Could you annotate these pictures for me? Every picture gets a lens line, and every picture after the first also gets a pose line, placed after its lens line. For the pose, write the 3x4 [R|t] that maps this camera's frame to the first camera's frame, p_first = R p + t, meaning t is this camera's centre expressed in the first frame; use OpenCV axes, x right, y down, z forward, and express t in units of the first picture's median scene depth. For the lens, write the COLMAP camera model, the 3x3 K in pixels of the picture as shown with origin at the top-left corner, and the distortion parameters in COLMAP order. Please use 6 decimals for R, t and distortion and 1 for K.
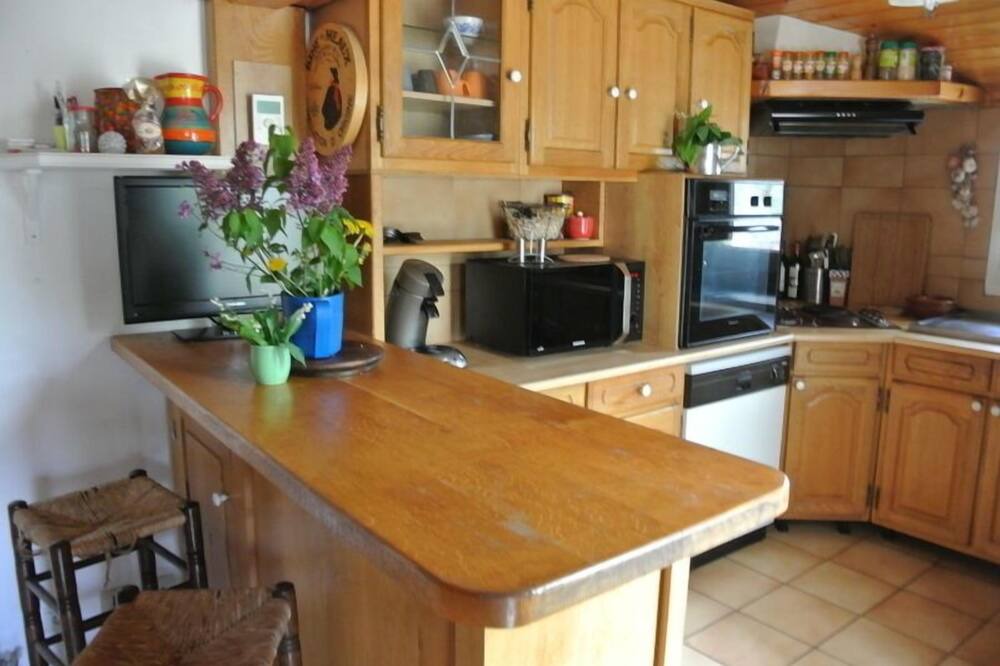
lens RADIAL K [[790.1, 0, 500.0], [0, 790.1, 333.0], [0, 0, 1]] dist [-0.083148, 0.039734]
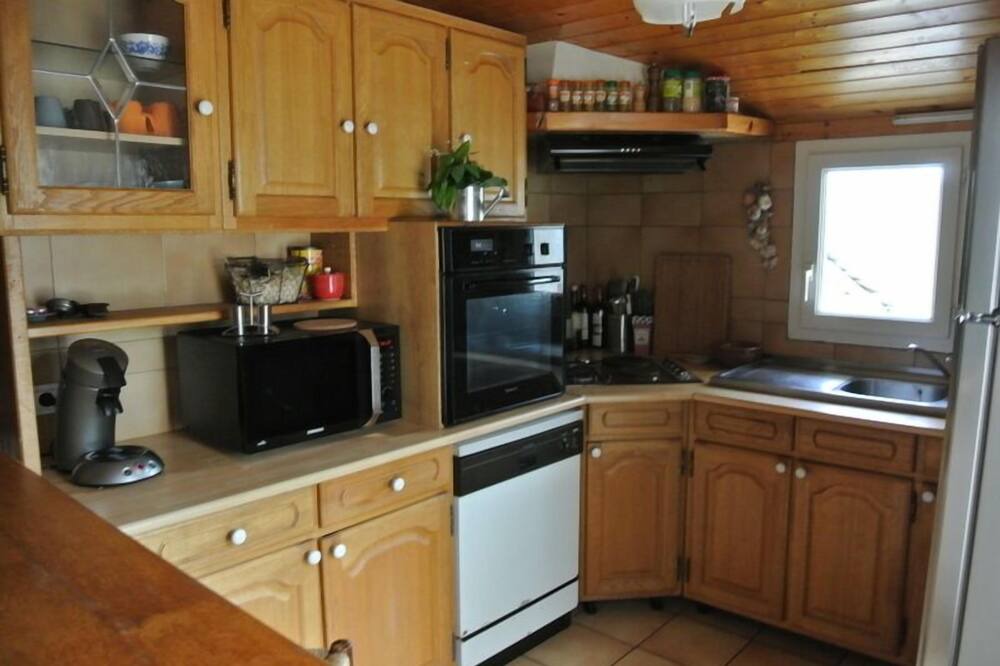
lens RADIAL K [[790.1, 0, 500.0], [0, 790.1, 333.0], [0, 0, 1]] dist [-0.083148, 0.039734]
pose [[0.982943, -0.039685, 0.179576, 0.126897], [0.047076, 0.998203, -0.037085, -0.042668], [-0.177782, 0.044906, 0.983045, 0.138811]]
